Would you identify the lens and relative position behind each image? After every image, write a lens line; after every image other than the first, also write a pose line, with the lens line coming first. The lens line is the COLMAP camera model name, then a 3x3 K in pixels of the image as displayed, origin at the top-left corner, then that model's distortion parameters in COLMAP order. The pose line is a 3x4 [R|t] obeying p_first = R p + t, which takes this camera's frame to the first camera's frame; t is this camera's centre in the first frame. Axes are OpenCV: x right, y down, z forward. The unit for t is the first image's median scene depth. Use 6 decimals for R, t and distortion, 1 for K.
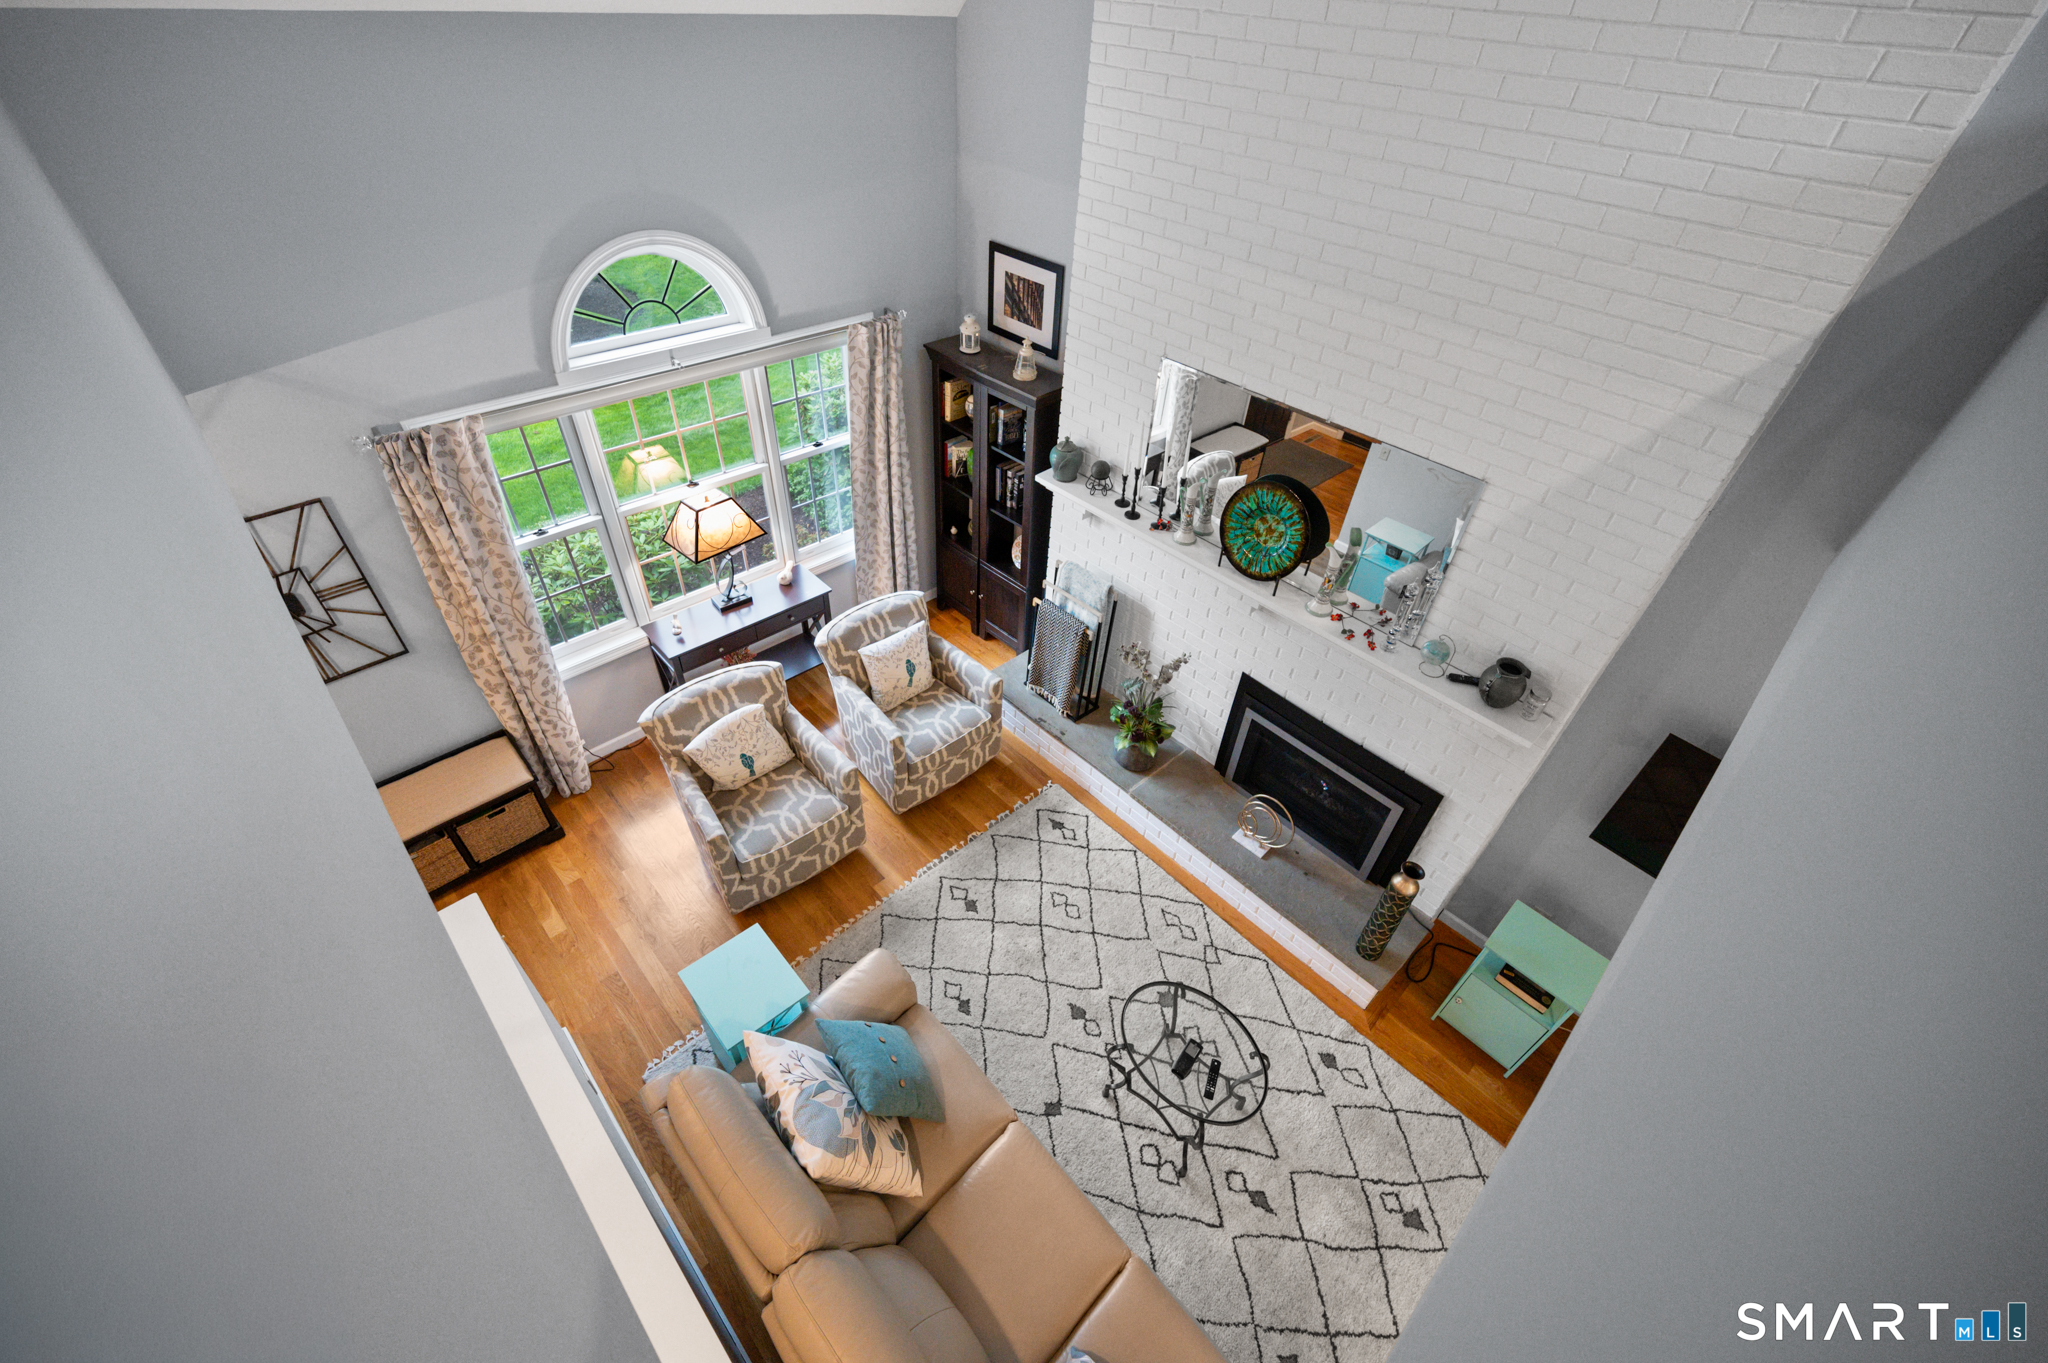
lens RADIAL K [[838.0, 0, 1024.3], [0, 838.0, 676.2], [0, 0, 1]] dist [0.000759, -0.000187]
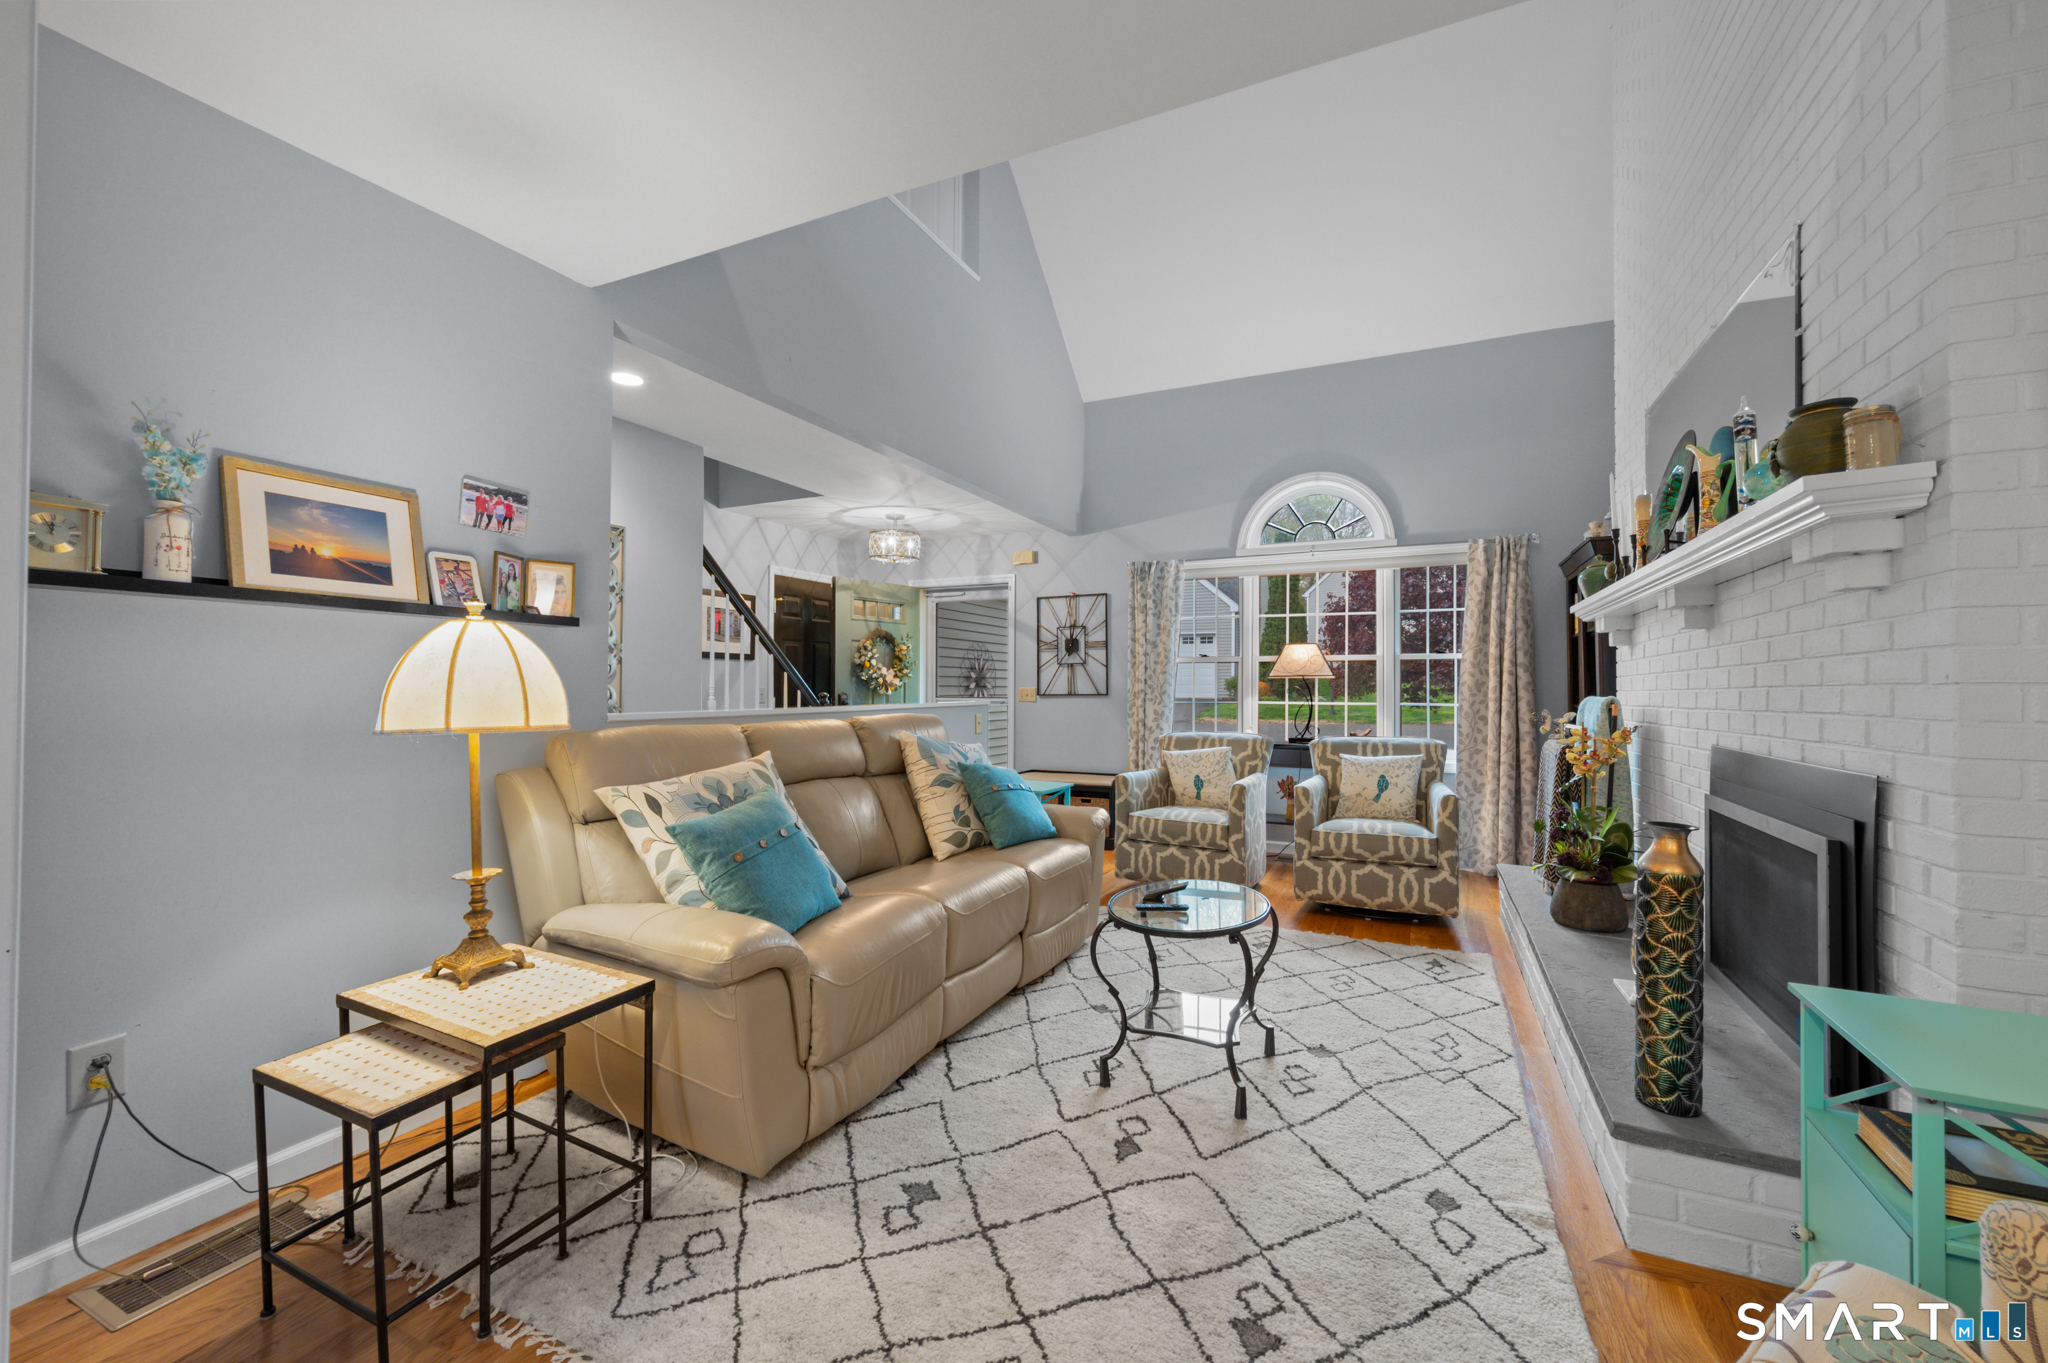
lens RADIAL K [[807.0, 0, 1032.4], [0, 807.0, 674.0], [0, 0, 1]] dist [0.000271, -0.000208]
pose [[0.359960, -0.067057, -0.930555, 0.686061], [-0.603395, 0.743999, -0.287020, 0.470113], [0.711578, 0.664808, 0.227348, 0.469816]]
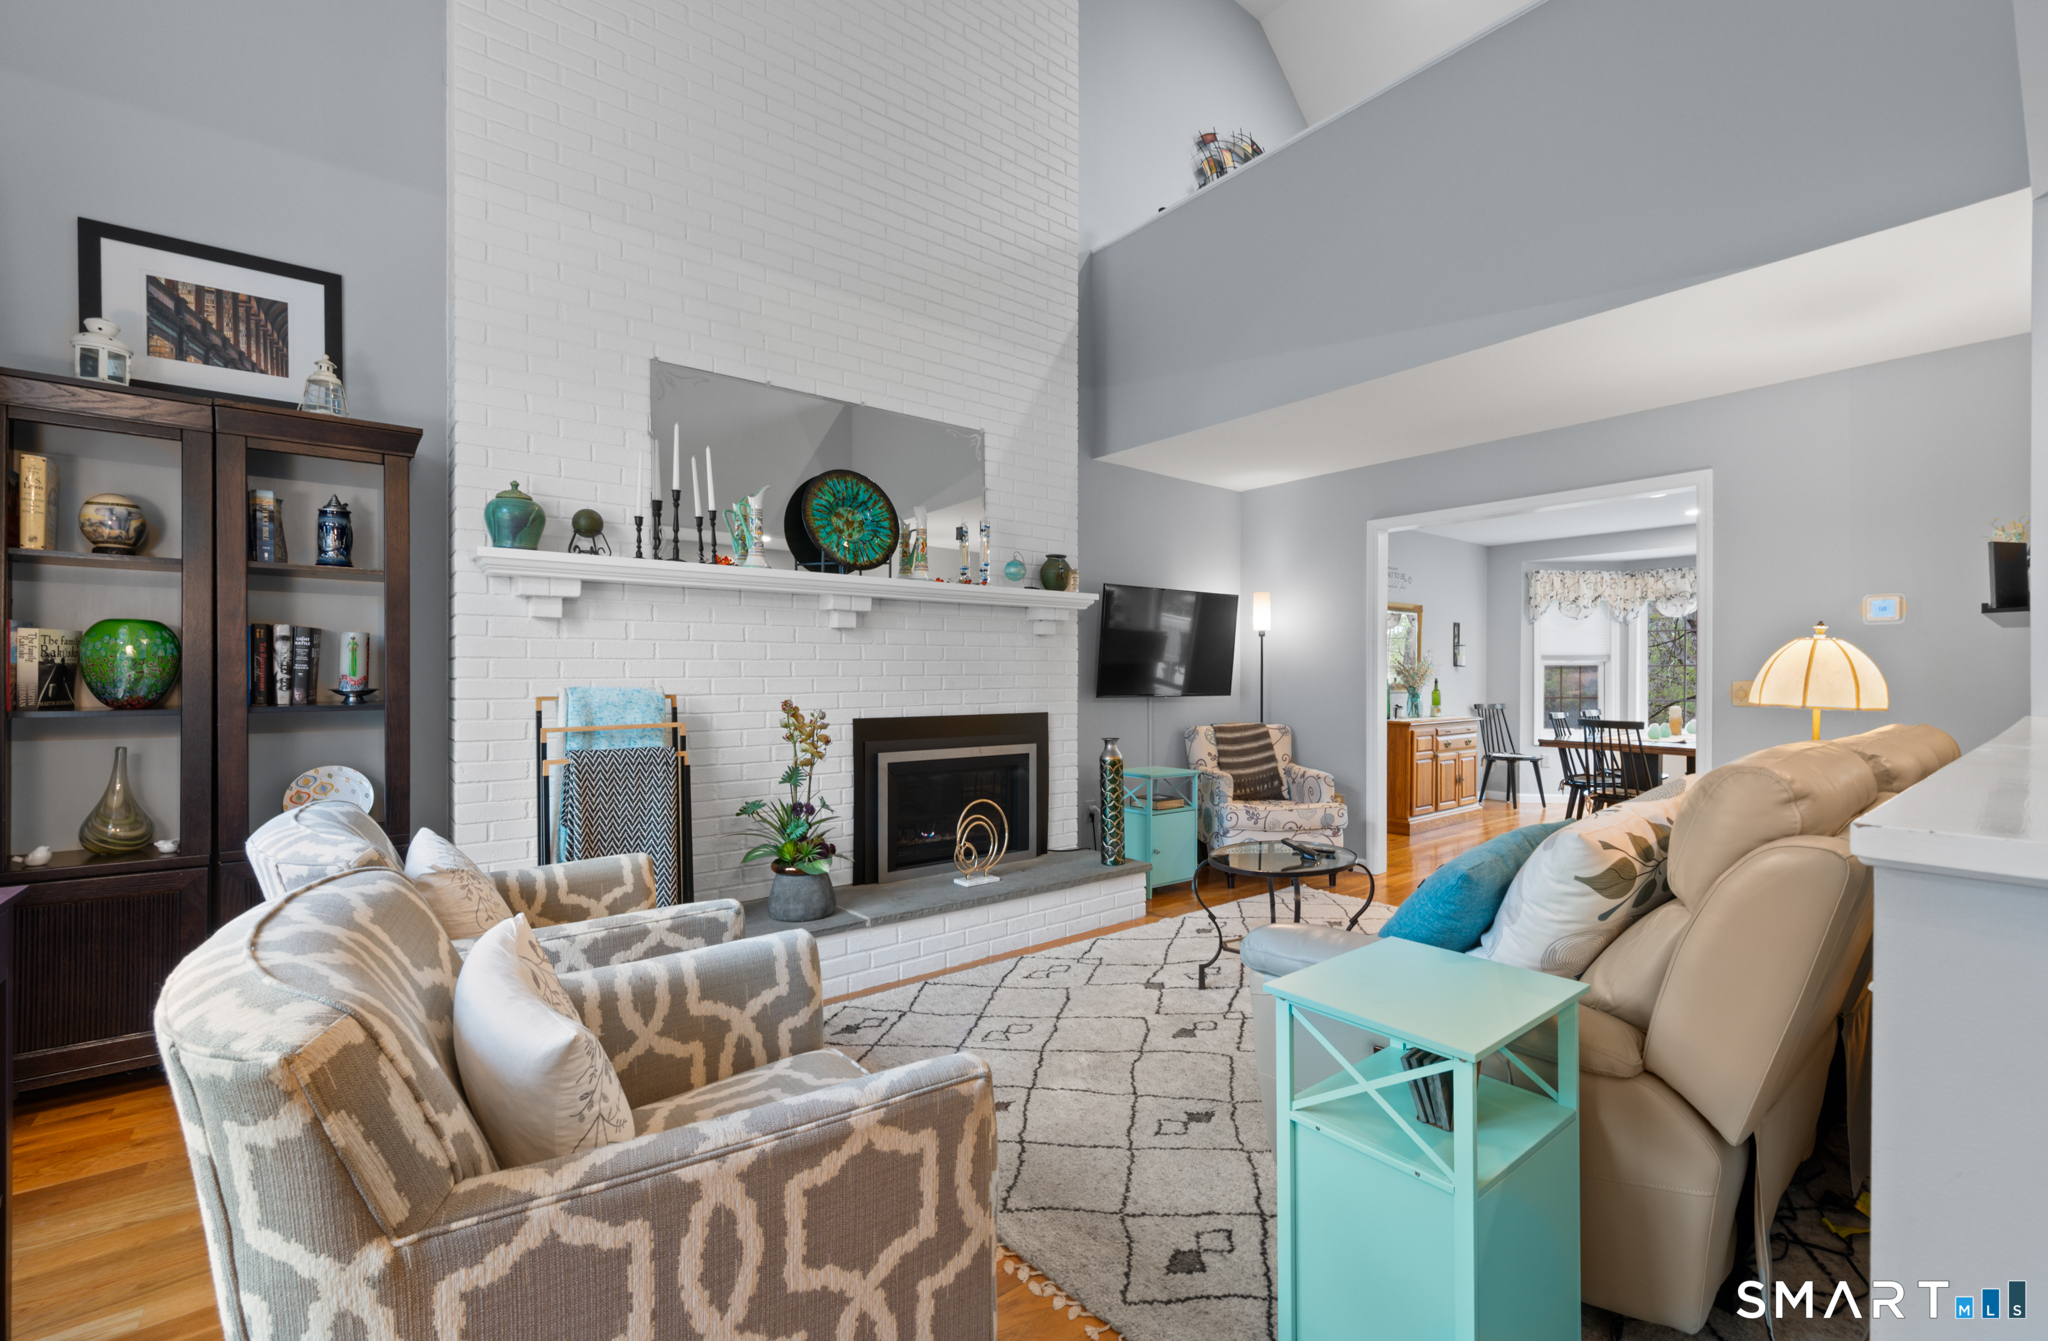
lens RADIAL K [[851.1, 0, 1035.4], [0, 851.1, 679.8], [0, 0, 1]] dist [-0.001223, -0.000412]
pose [[0.074833, -0.054588, 0.995701, -0.603658], [0.659021, 0.752078, -0.008298, 0.097859], [-0.748392, 0.656809, 0.092255, 0.792423]]
